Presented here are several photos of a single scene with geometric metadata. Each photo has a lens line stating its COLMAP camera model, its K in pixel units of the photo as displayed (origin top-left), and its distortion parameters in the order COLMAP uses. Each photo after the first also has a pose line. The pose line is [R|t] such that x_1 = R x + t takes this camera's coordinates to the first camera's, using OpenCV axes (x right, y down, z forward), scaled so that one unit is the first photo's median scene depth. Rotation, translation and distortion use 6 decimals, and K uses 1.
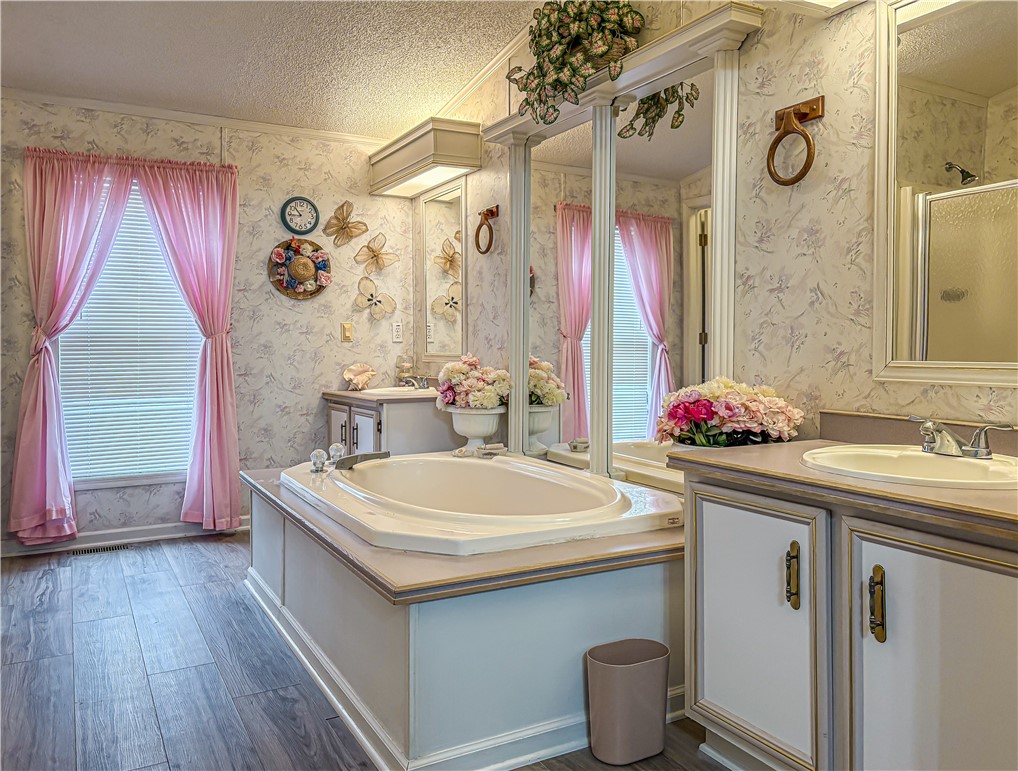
lens RADIAL K [[778.7, 0, 508.1], [0, 778.7, 359.4], [0, 0, 1]] dist [0.041079, -0.041476]
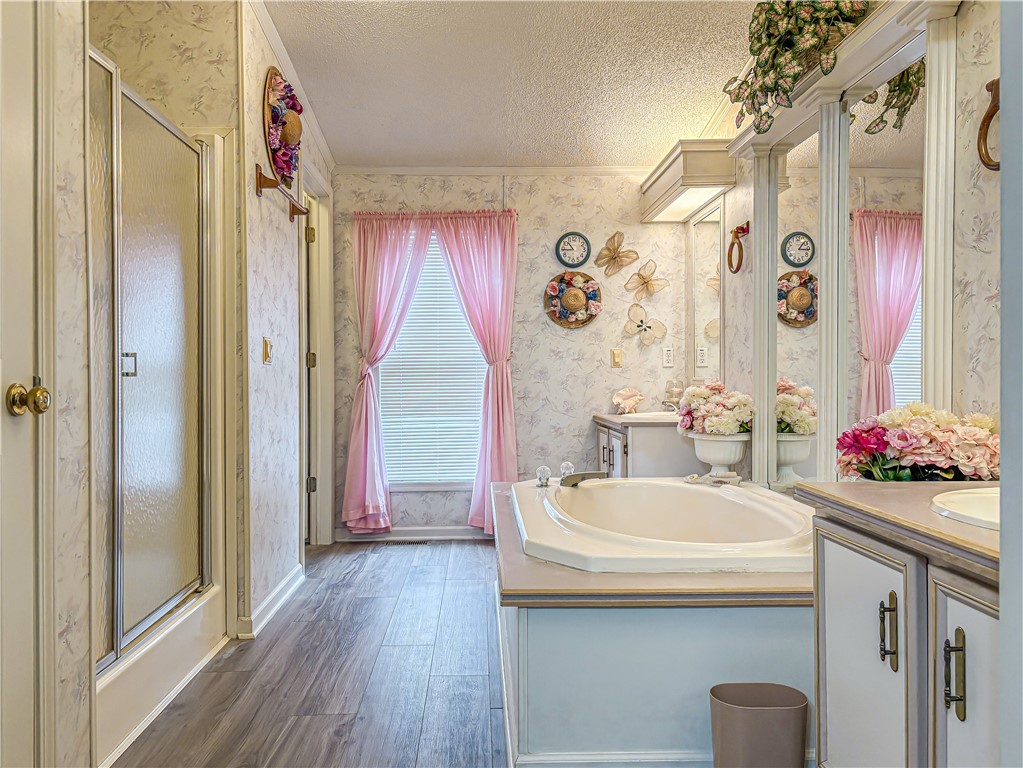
lens RADIAL K [[772.0, 0, 507.2], [0, 772.0, 388.6], [0, 0, 1]] dist [0.059181, -0.067743]
pose [[0.891418, 0.003832, -0.453167, 0.147643], [-0.002592, 0.999991, 0.003356, 0.003189], [0.453175, -0.001816, 0.891420, 0.018439]]
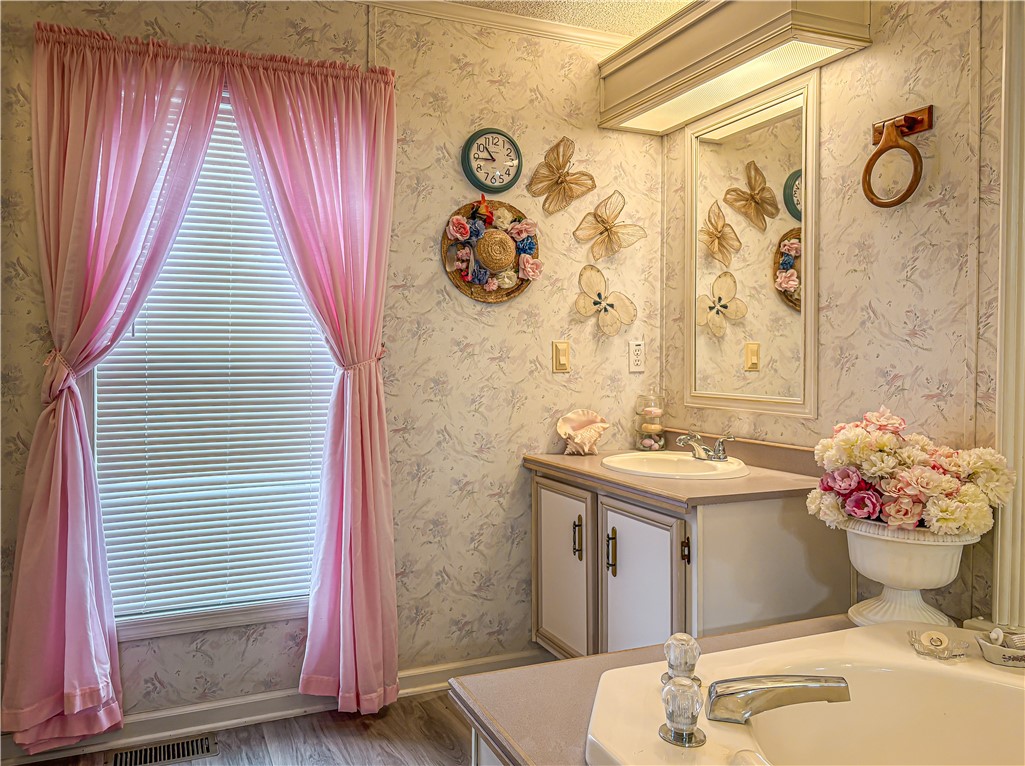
lens RADIAL K [[773.5, 0, 510.1], [0, 773.5, 363.7], [0, 0, 1]] dist [0.059181, -0.067743]
pose [[0.996400, 0.003516, -0.084705, -0.223047], [-0.003995, 0.999977, -0.005488, -0.029479], [0.084684, 0.005807, 0.996391, 0.457834]]
